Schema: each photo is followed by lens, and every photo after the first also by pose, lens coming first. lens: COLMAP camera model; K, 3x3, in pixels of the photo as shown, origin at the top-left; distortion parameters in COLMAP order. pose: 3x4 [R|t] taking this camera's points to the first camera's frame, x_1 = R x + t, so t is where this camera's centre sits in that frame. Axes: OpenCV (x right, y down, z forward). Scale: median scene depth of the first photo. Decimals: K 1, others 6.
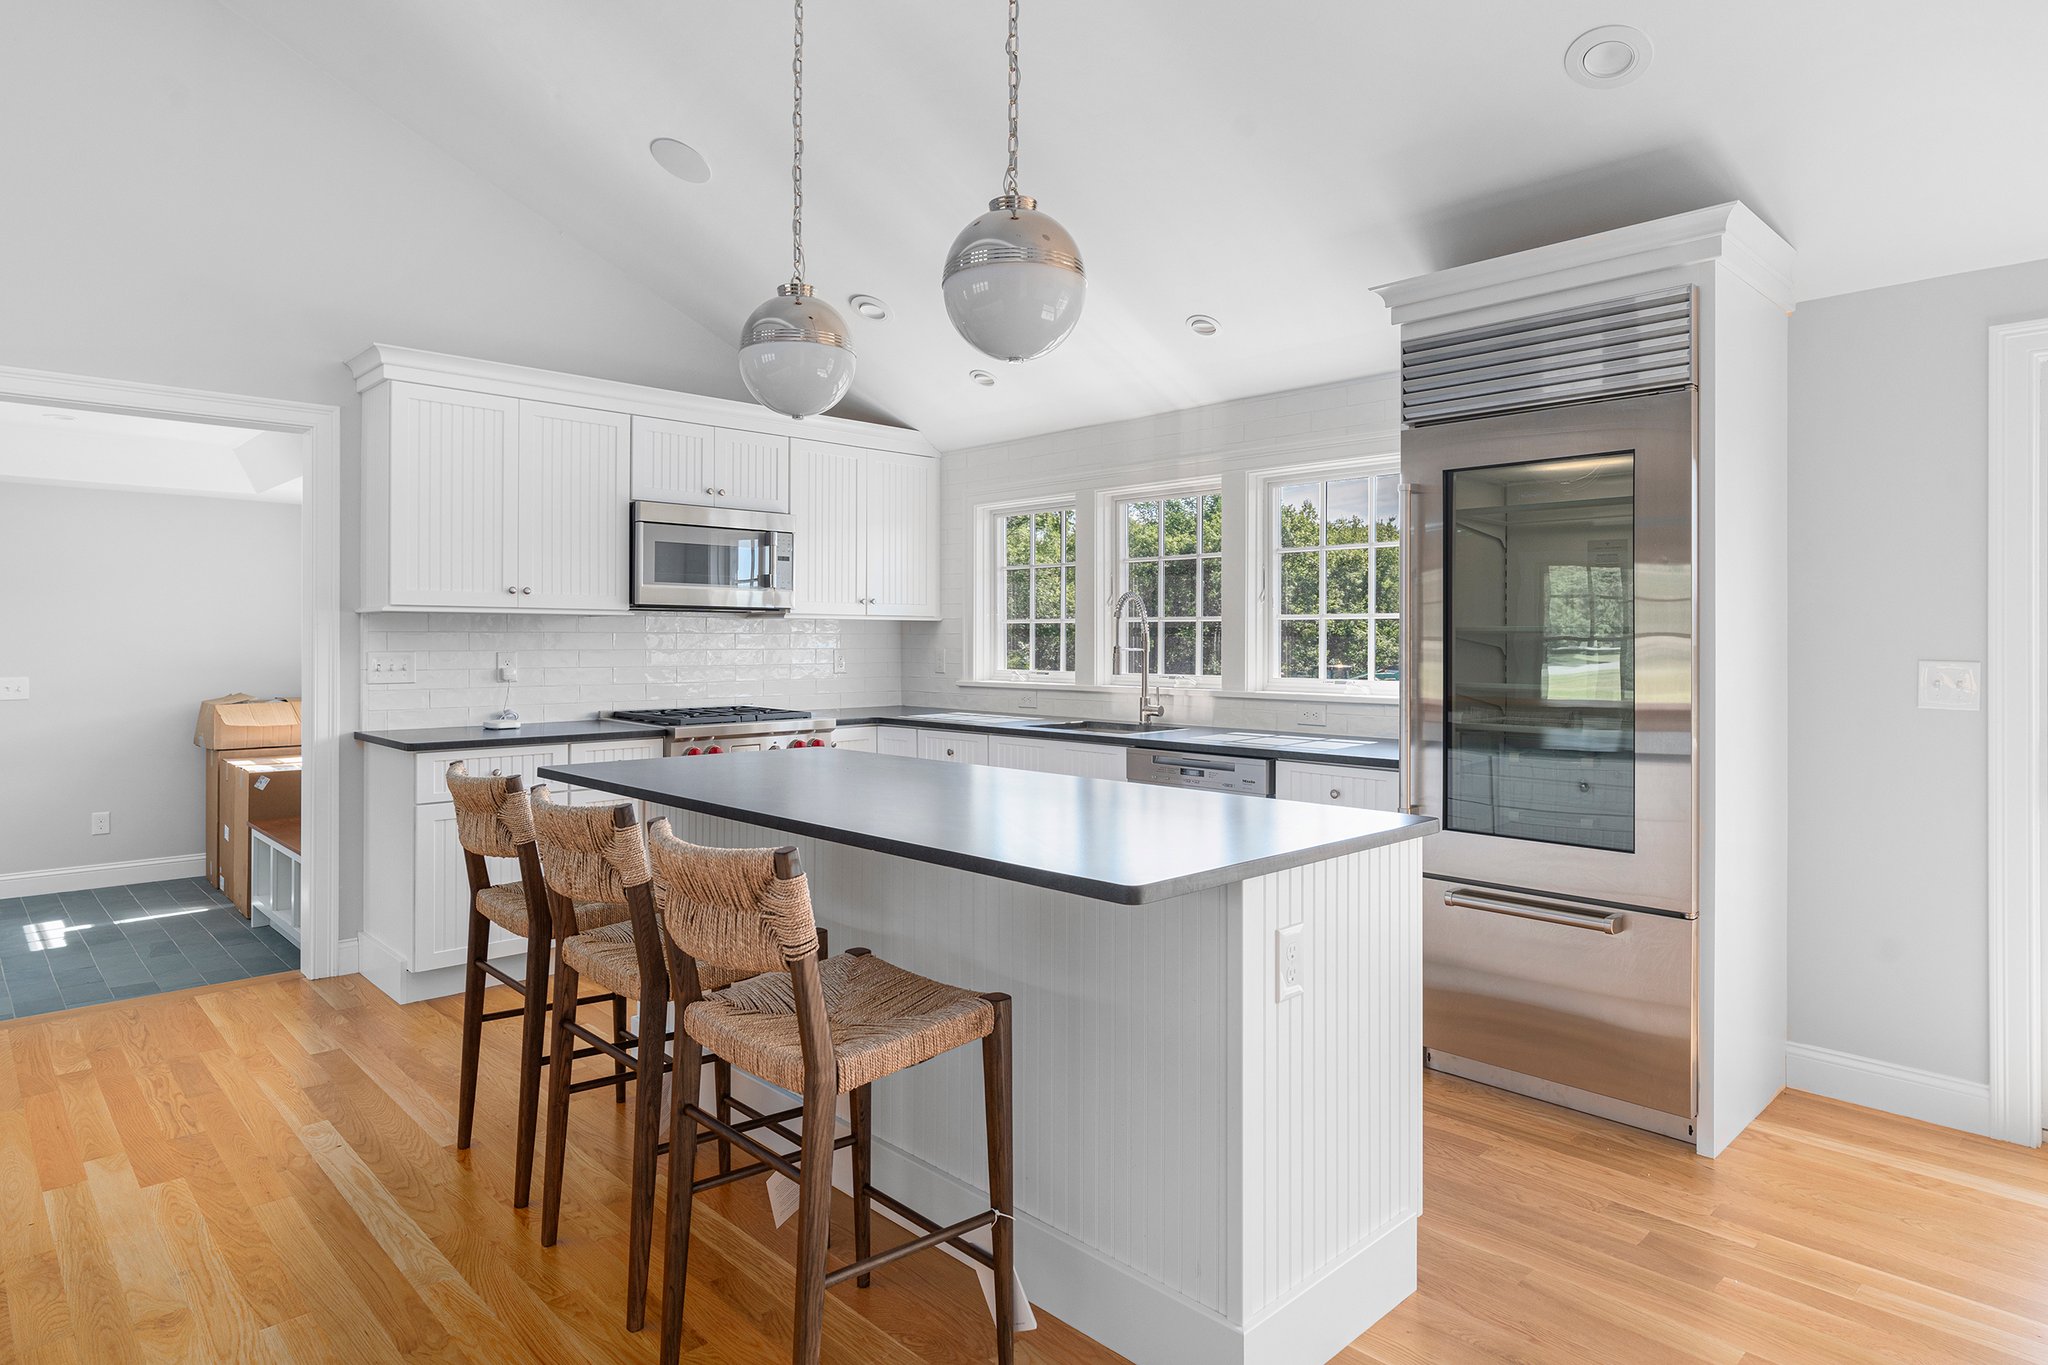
lens RADIAL K [[1160.6, 0, 1020.7], [0, 1160.6, 636.3], [0, 0, 1]] dist [-0.001947, 0.000639]
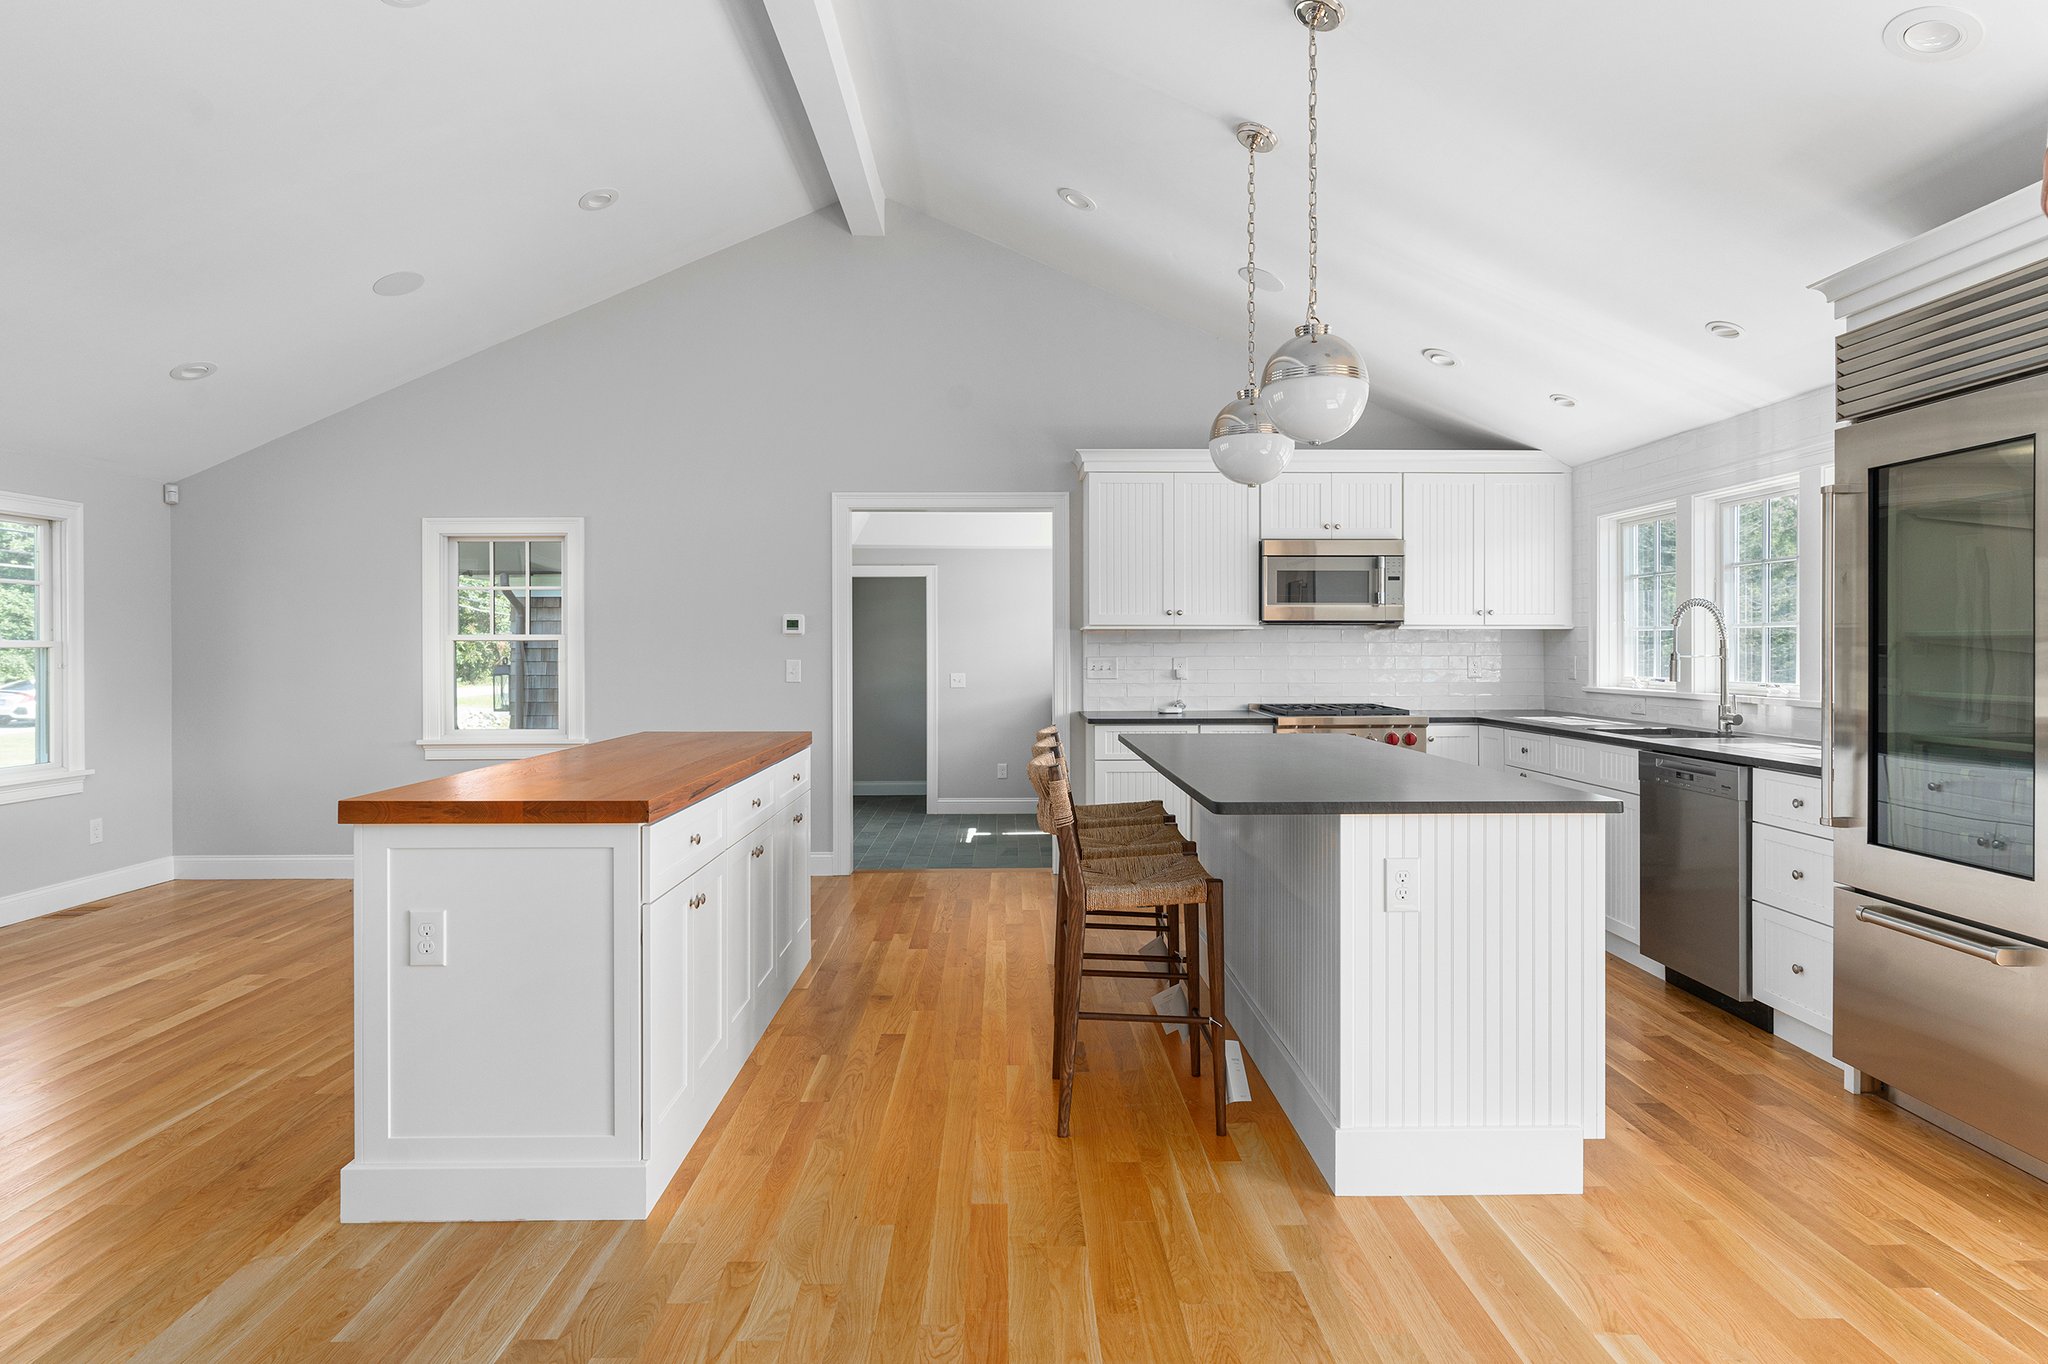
lens RADIAL K [[1155.0, 0, 1023.5], [0, 1155.0, 651.2], [0, 0, 1]] dist [0.002011, 0.000899]
pose [[0.734646, -0.001280, -0.678450, 0.343718], [0.004742, 0.999983, 0.003247, 0.001045], [0.678434, -0.005602, 0.734640, -0.120001]]
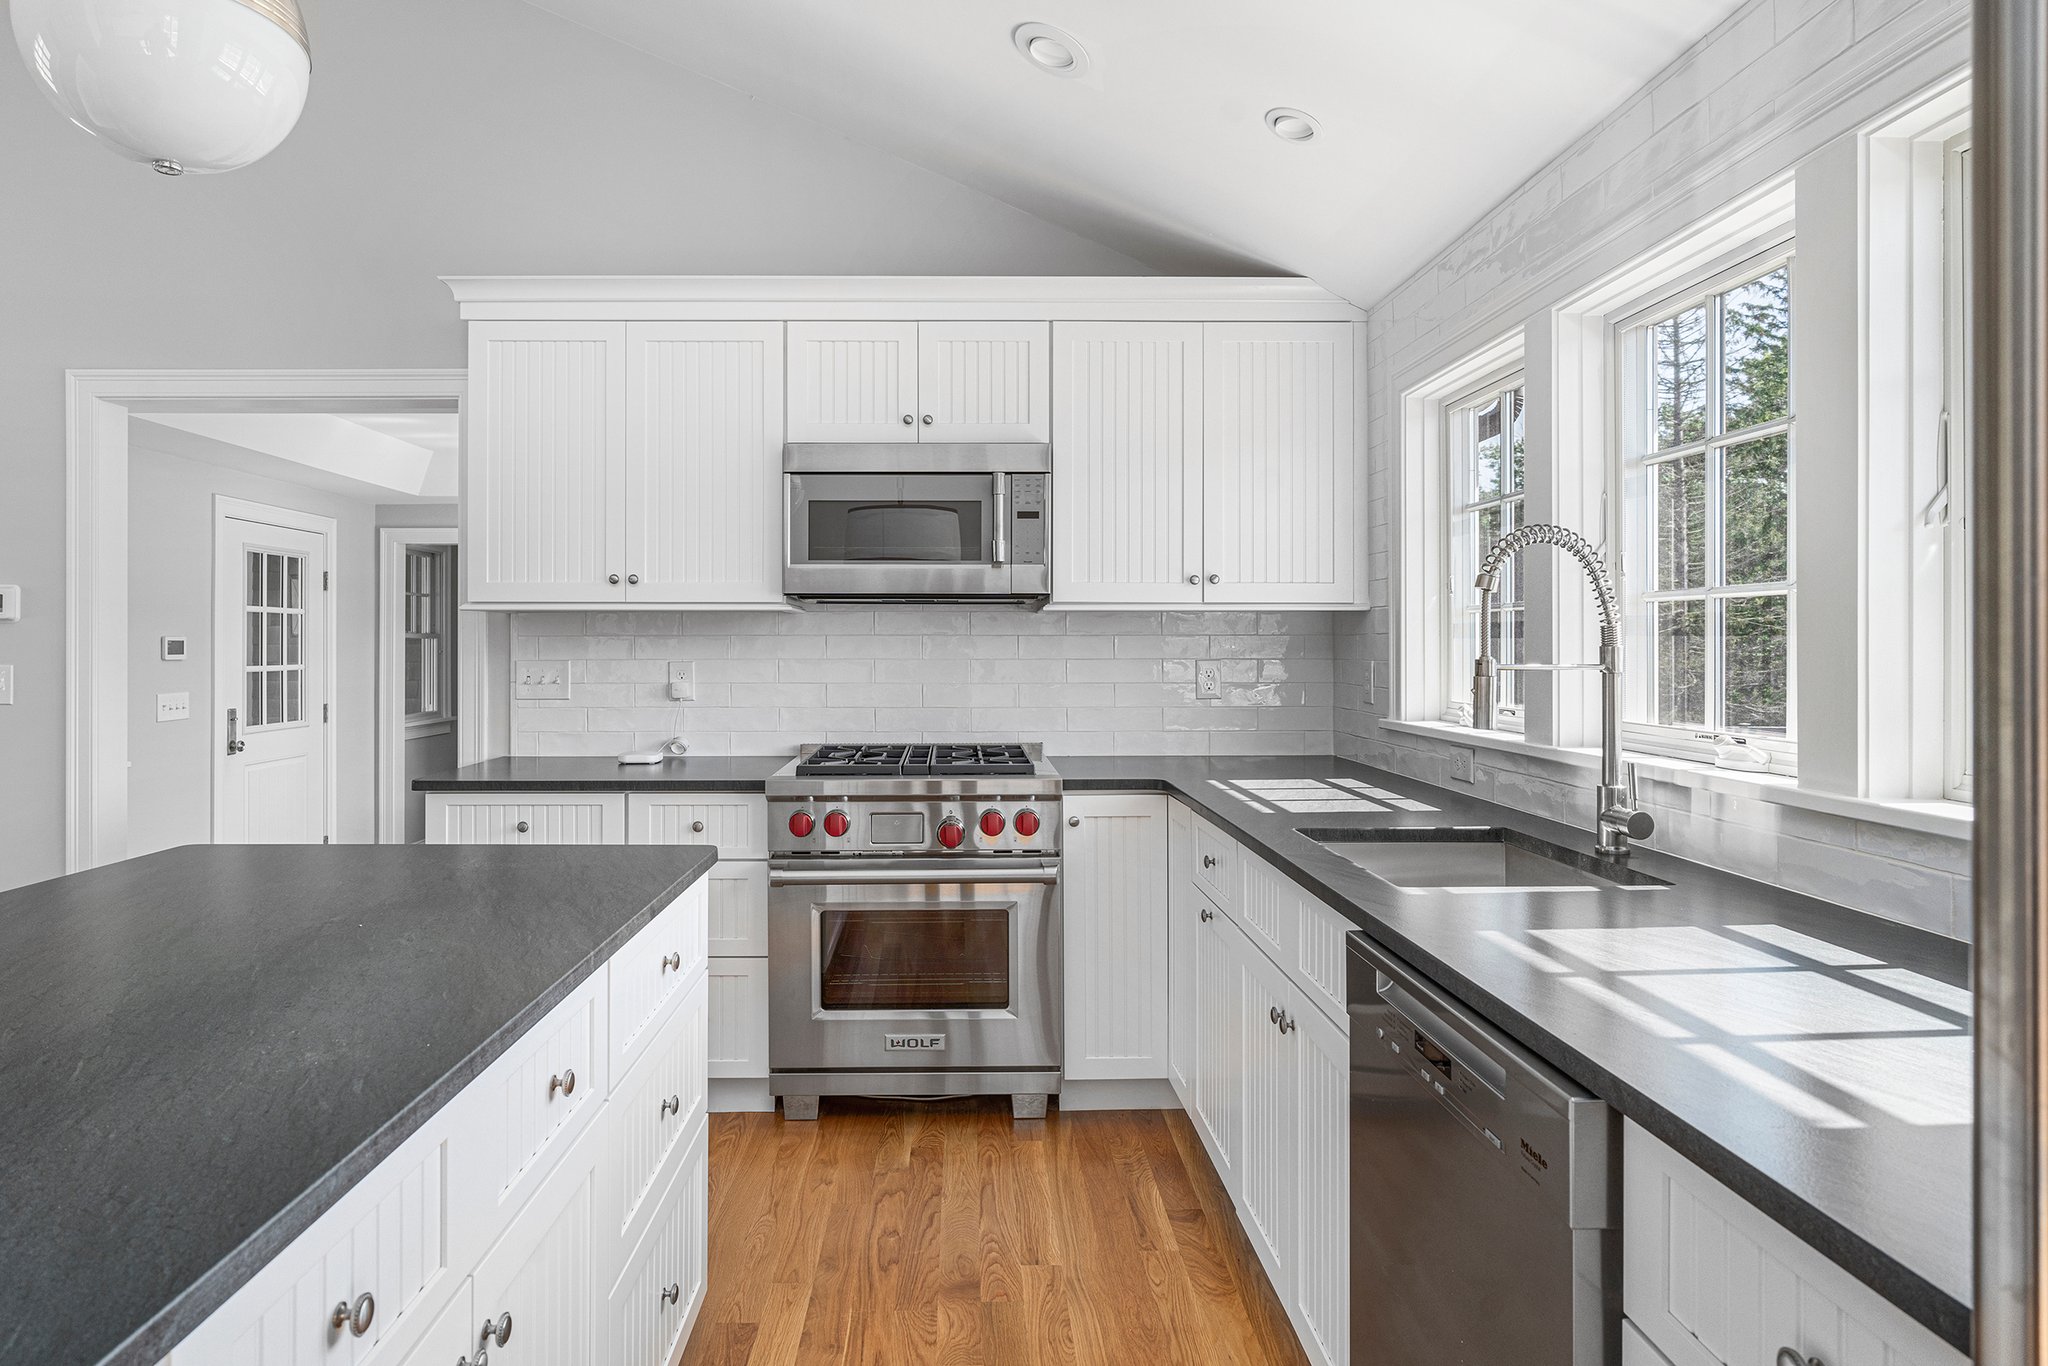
lens RADIAL K [[1189.9, 0, 965.0], [0, 1189.9, 646.7], [0, 0, 1]] dist [-0.000827, -0.000047]
pose [[0.725997, -0.001342, -0.687697, 0.234226], [0.004443, 0.999986, 0.002739, 0.002345], [0.687684, -0.005044, 0.725993, 0.563296]]
